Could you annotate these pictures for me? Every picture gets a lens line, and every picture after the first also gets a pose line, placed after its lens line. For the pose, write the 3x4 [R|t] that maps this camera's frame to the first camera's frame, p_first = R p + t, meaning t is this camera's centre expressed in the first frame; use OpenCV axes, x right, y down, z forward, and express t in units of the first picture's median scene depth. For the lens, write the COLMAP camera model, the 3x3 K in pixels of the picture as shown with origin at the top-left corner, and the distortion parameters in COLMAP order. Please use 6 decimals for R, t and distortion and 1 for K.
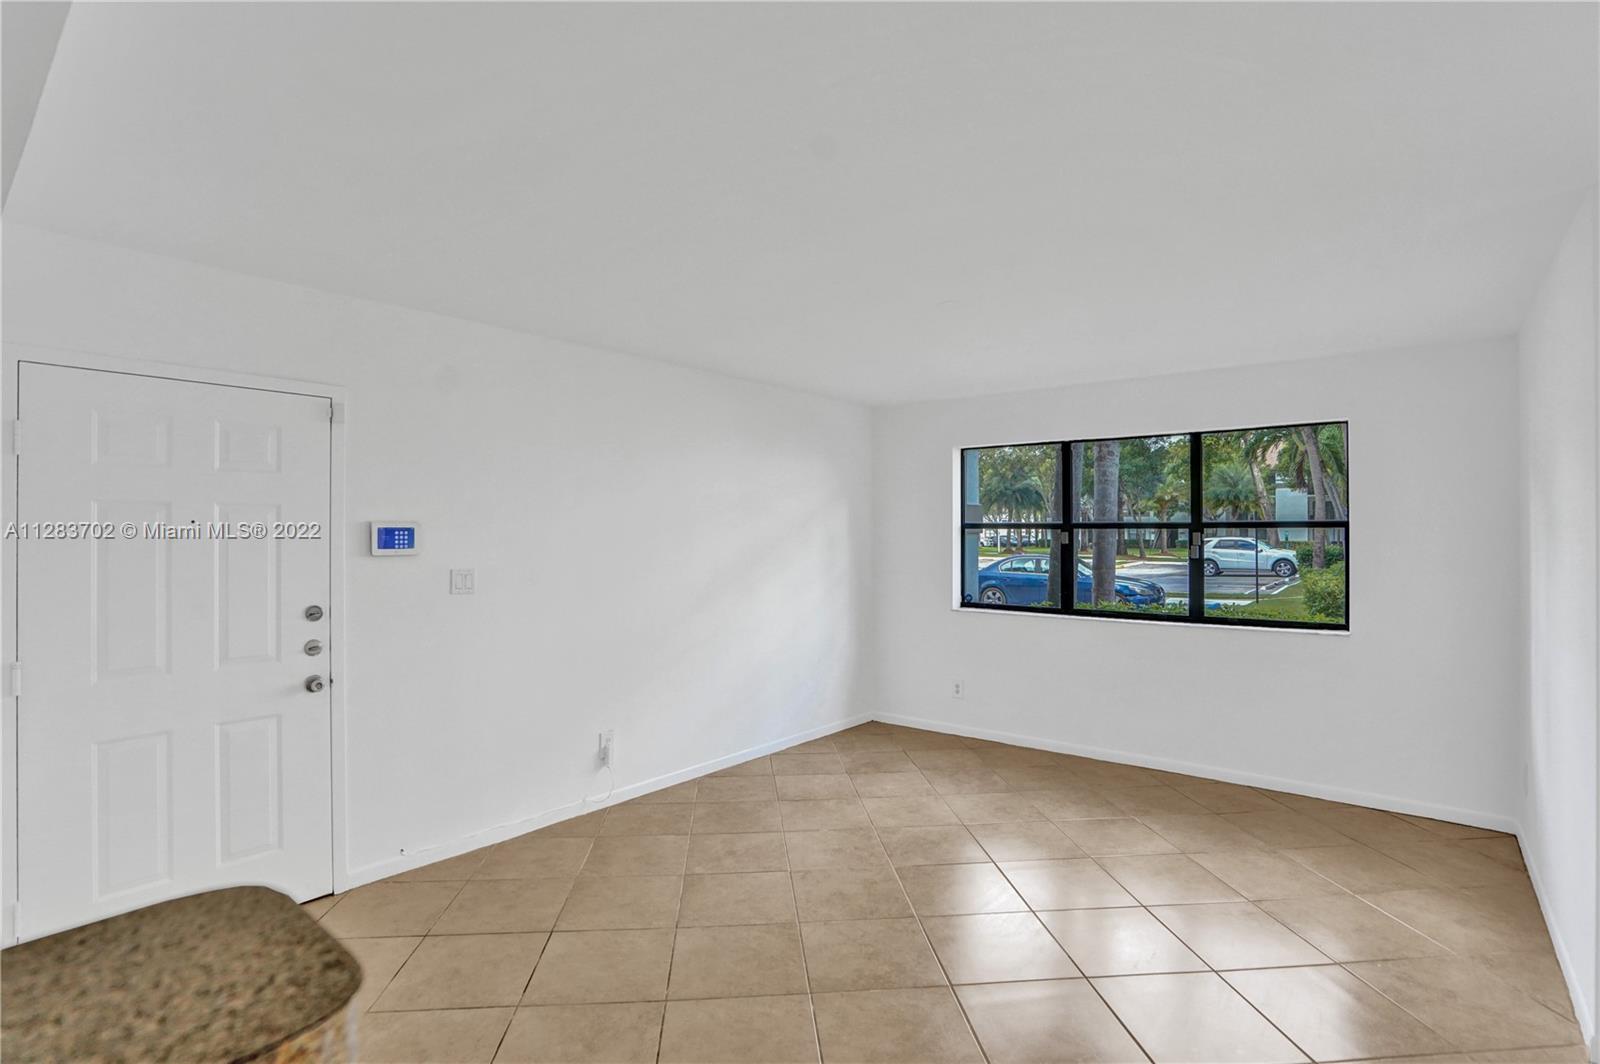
lens RADIAL K [[770.2, 0, 800.0], [0, 770.2, 532.0], [0, 0, 1]] dist [-0.057939, 0.021753]
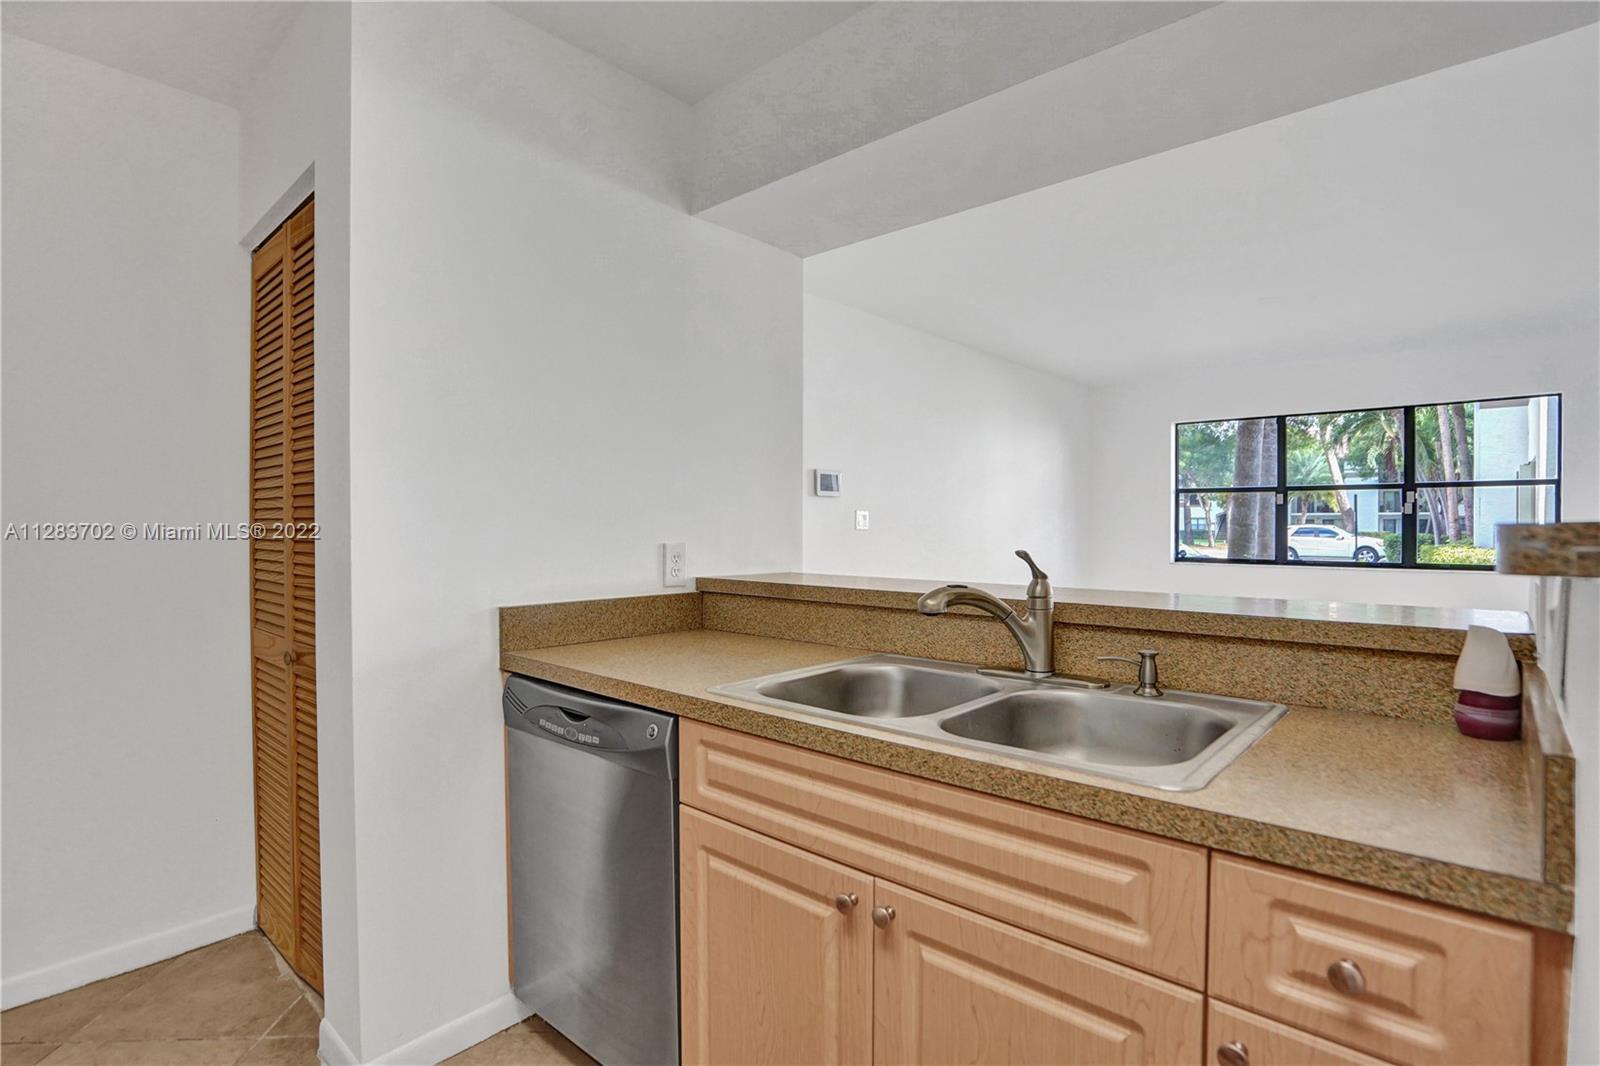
lens RADIAL K [[779.2, 0, 799.3], [0, 779.2, 536.2], [0, 0, 1]] dist [-0.062610, 0.025871]
pose [[0.998896, 0.002982, -0.046875, -0.399953], [-0.002278, 0.999884, 0.015056, 0.059312], [0.046915, -0.014932, 0.998787, -0.232053]]
